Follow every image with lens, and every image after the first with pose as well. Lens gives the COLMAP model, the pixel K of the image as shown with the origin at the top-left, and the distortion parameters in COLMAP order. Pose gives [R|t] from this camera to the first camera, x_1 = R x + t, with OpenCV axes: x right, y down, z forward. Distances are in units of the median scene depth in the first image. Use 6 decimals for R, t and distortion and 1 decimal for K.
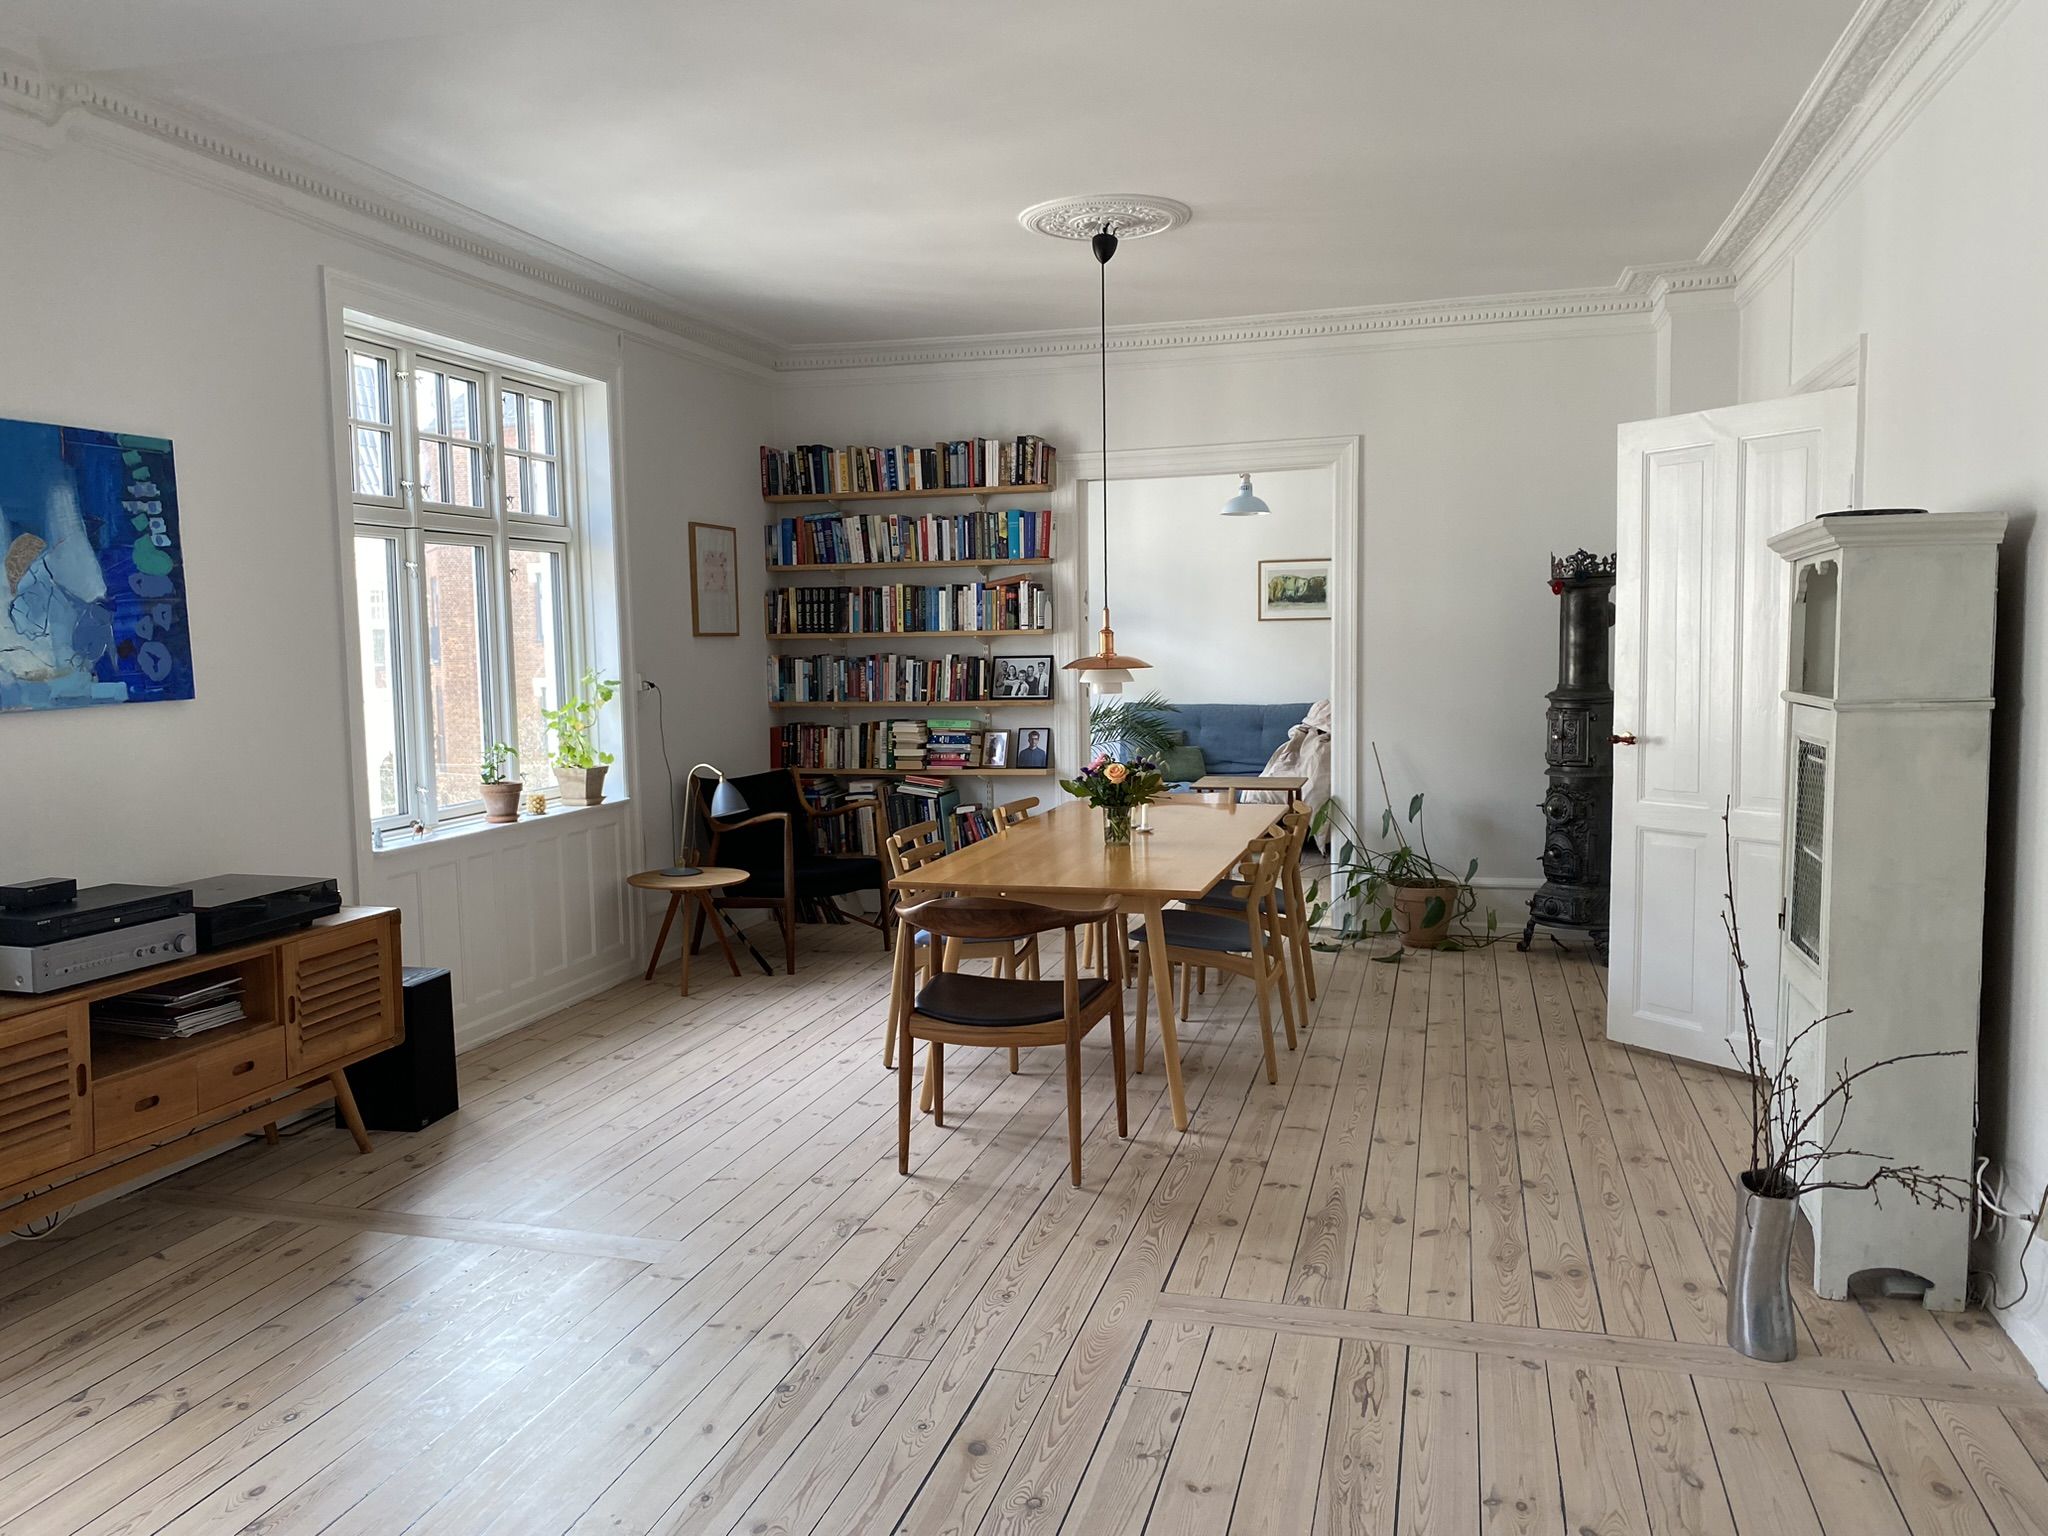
lens RADIAL K [[1548.4, 0, 1027.6], [0, 1548.4, 770.6], [0, 0, 1]] dist [-0.004309, 0.009716]
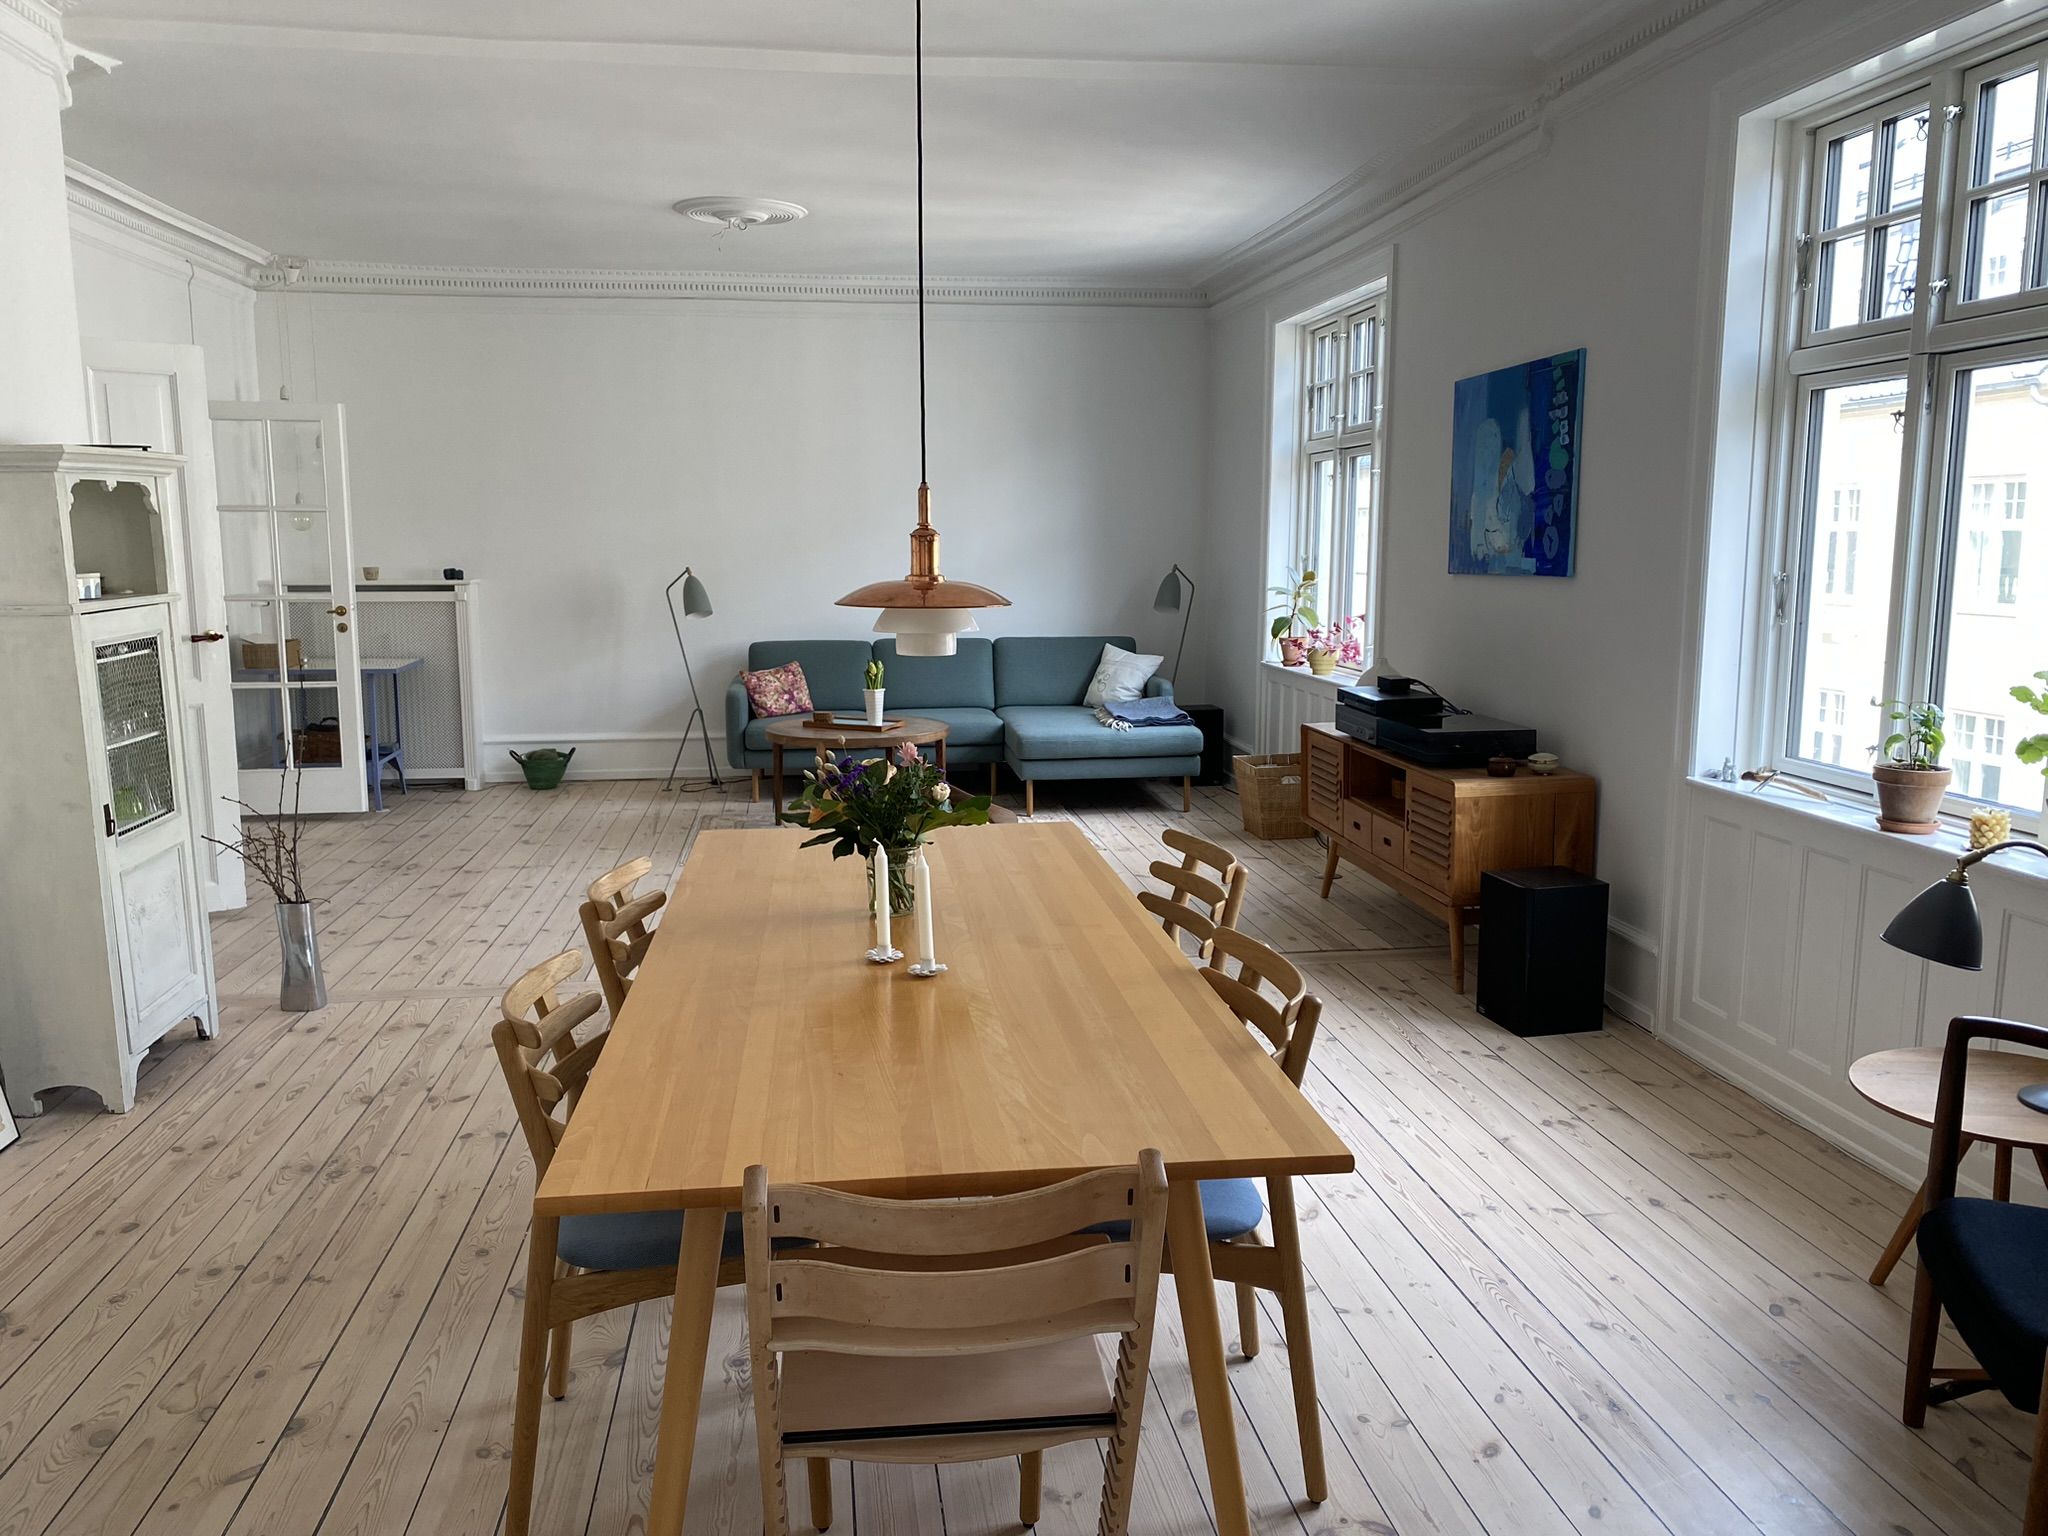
lens RADIAL K [[1548.4, 0, 1030.9], [0, 1548.4, 766.2], [0, 0, 1]] dist [-0.004309, 0.009716]
pose [[-0.917478, 0.077728, -0.390119, 0.267825], [-0.019105, 0.970981, 0.238392, -0.165085], [0.397328, 0.226173, -0.889369, 1.774852]]
